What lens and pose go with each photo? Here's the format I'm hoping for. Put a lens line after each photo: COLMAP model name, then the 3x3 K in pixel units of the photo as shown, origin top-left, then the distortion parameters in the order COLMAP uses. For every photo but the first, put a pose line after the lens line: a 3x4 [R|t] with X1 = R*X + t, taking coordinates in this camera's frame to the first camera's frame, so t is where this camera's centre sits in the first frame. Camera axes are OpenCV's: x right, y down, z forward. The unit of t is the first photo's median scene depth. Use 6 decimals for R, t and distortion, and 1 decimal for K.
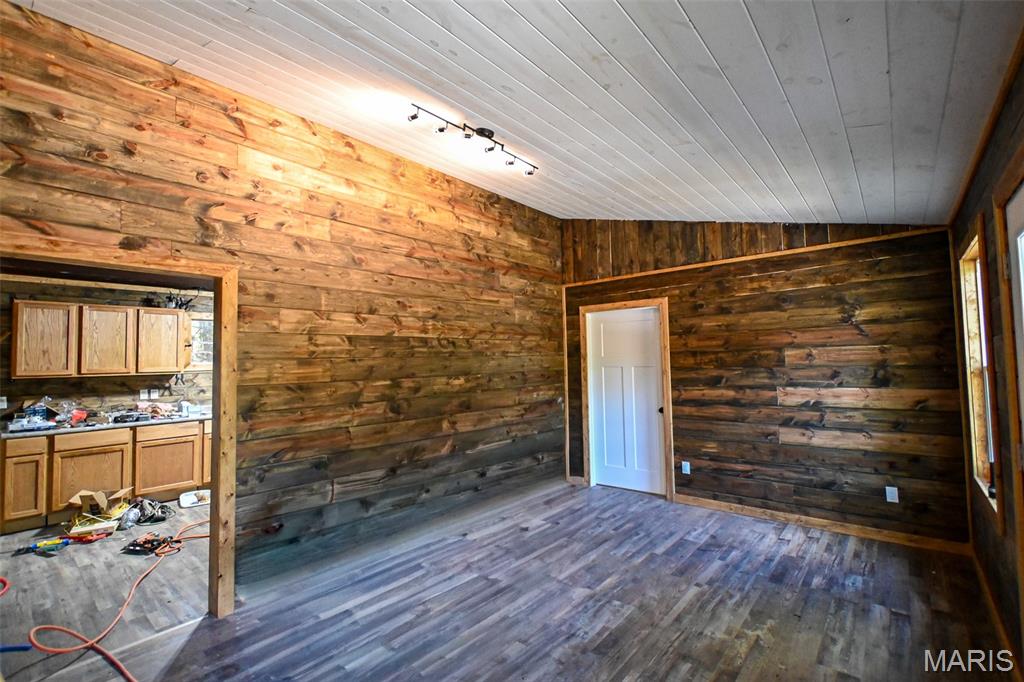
lens RADIAL K [[447.6, 0, 510.6], [0, 447.6, 341.2], [0, 0, 1]] dist [-0.002547, -0.000948]
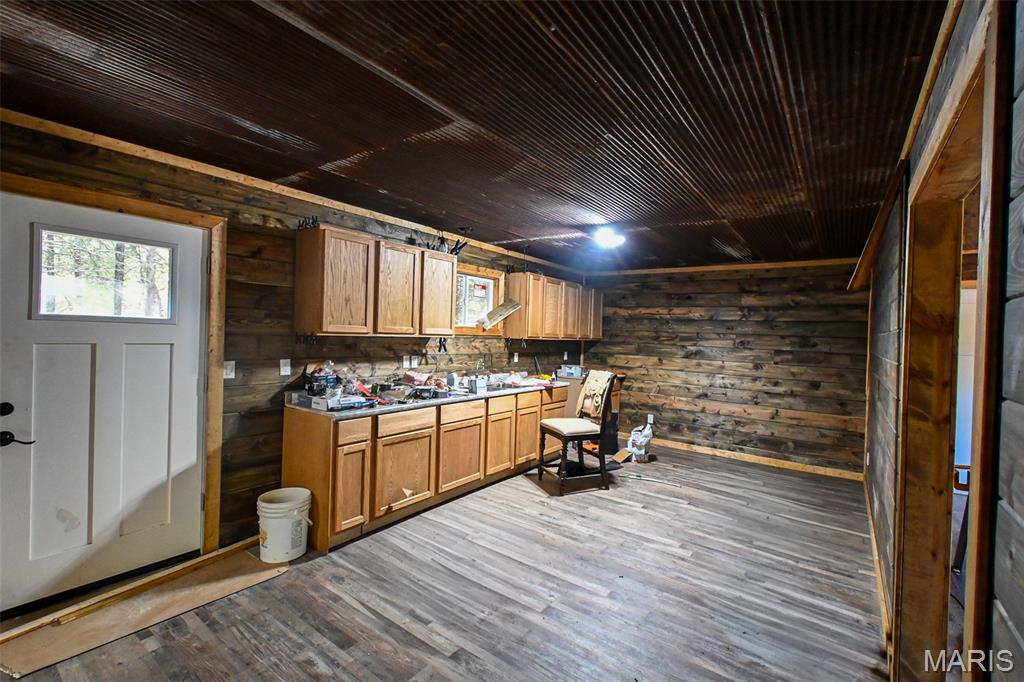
lens RADIAL K [[447.6, 0, 512.8], [0, 447.6, 339.7], [0, 0, 1]] dist [-0.002547, -0.000948]
pose [[0.994869, 0.056031, 0.084235, -0.797683], [-0.060631, 0.996748, 0.053071, 0.031661], [-0.080988, -0.057906, 0.995032, 0.236623]]
